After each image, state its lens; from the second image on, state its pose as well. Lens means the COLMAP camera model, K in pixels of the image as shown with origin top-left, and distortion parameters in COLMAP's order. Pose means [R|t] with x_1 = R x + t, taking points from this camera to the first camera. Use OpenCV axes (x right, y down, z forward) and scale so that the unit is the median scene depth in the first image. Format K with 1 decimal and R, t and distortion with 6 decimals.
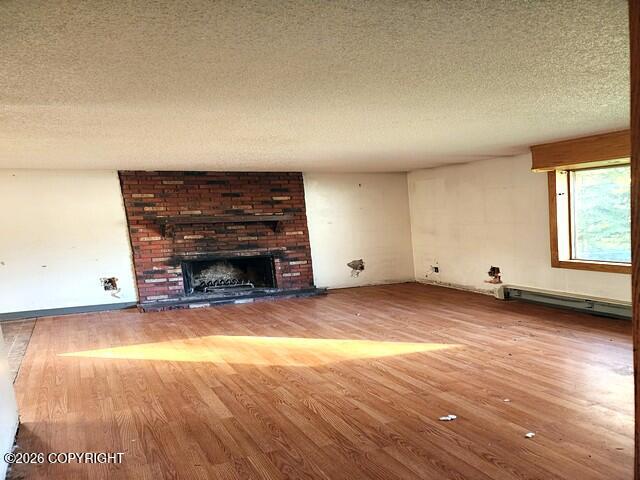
lens RADIAL K [[559.1, 0, 320.0], [0, 559.1, 240.0], [0, 0, 1]] dist [0.131979, -0.263718]
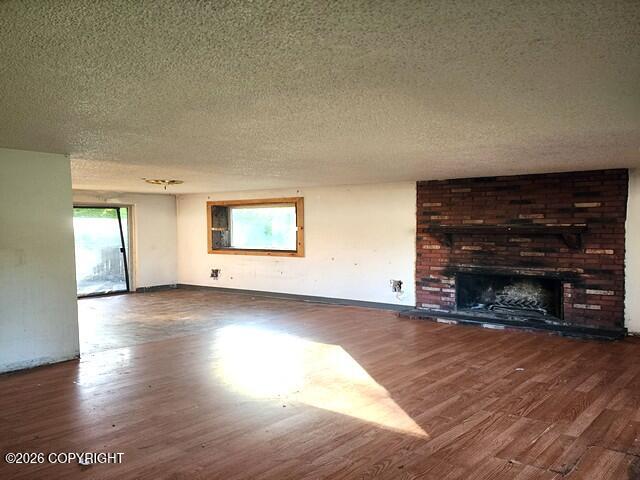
lens RADIAL K [[559.1, 0, 320.0], [0, 559.1, 240.0], [0, 0, 1]] dist [0.131979, -0.263718]
pose [[0.449473, 0.049189, -0.891939, 0.490431], [-0.051546, 0.998247, 0.029076, -0.032767], [0.891806, 0.032907, 0.451221, 0.352825]]
